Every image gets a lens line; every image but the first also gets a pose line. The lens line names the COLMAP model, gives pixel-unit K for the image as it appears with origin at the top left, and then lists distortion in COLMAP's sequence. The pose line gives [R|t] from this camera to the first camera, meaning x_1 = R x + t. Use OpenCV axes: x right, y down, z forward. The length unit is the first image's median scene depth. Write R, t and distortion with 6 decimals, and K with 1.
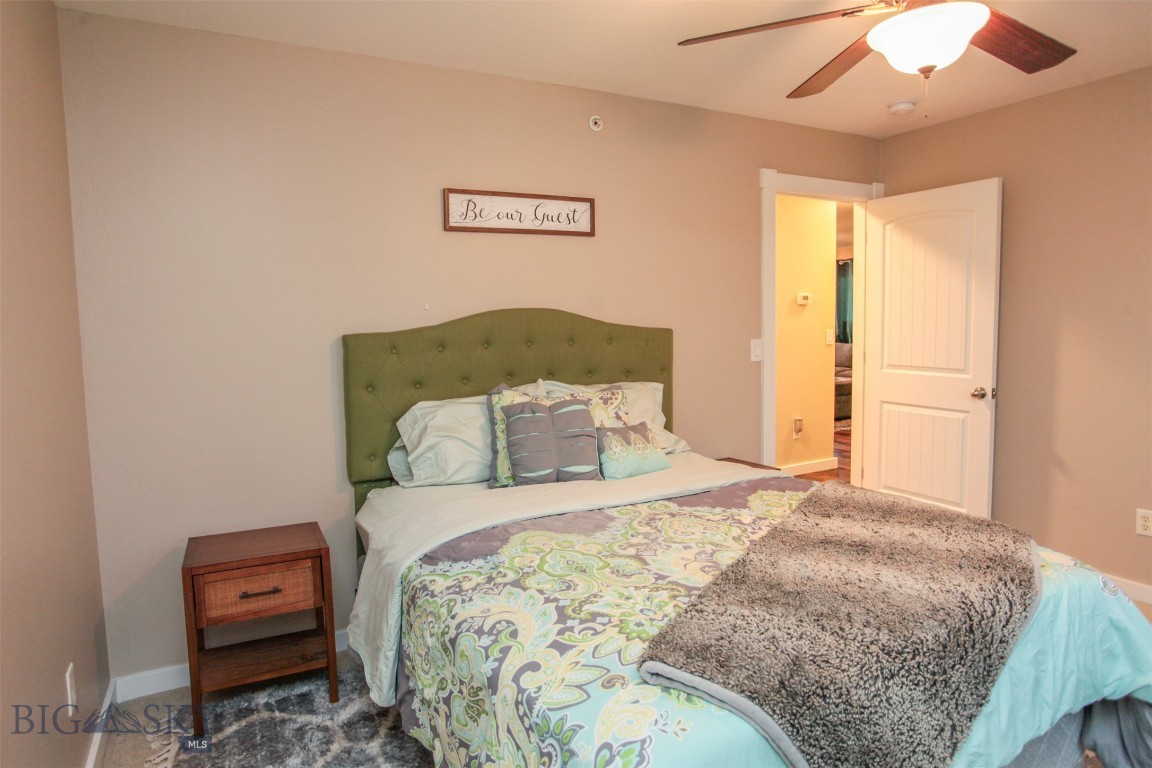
lens RADIAL K [[686.2, 0, 576.0], [0, 686.2, 384.0], [0, 0, 1]] dist [-0.083209, -0.000199]
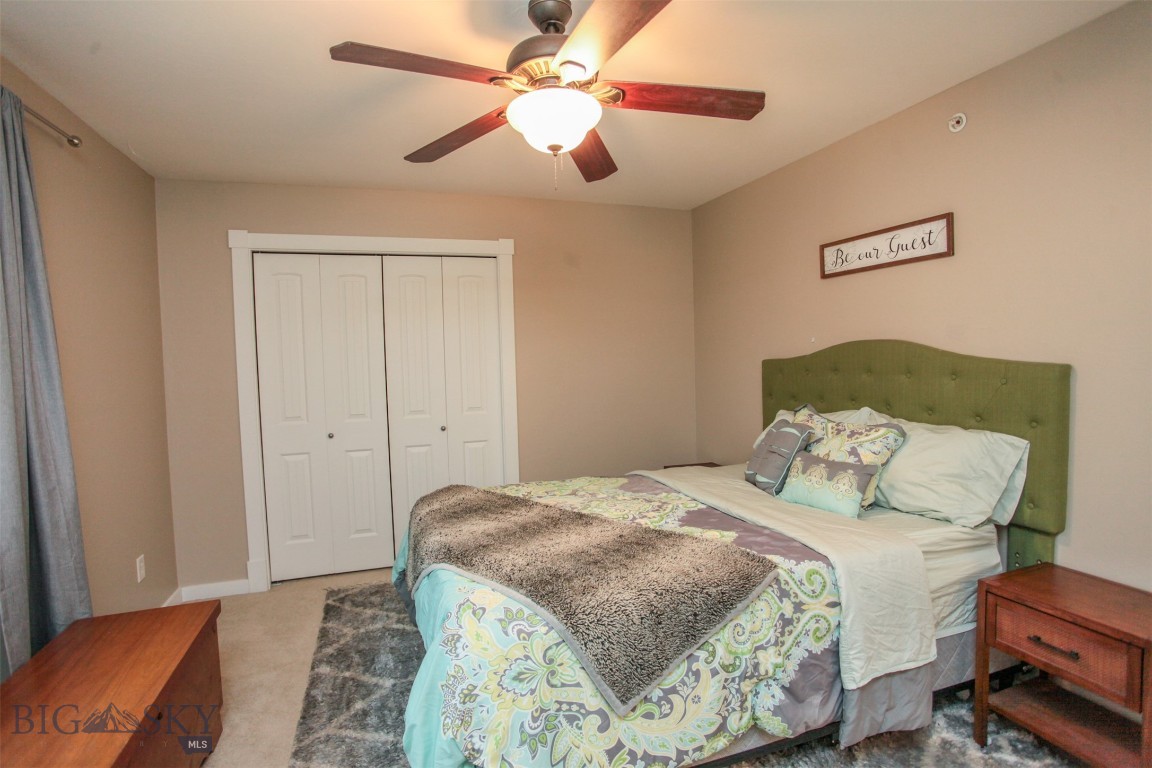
lens RADIAL K [[560.1, 0, 571.6], [0, 560.1, 379.1], [0, 0, 1]] dist [-0.081424, 0.035355]
pose [[-0.148730, 0.067712, -0.986557, 0.857291], [-0.061568, 0.995083, 0.077579, -0.088807], [0.986959, 0.072279, -0.143830, 0.681646]]
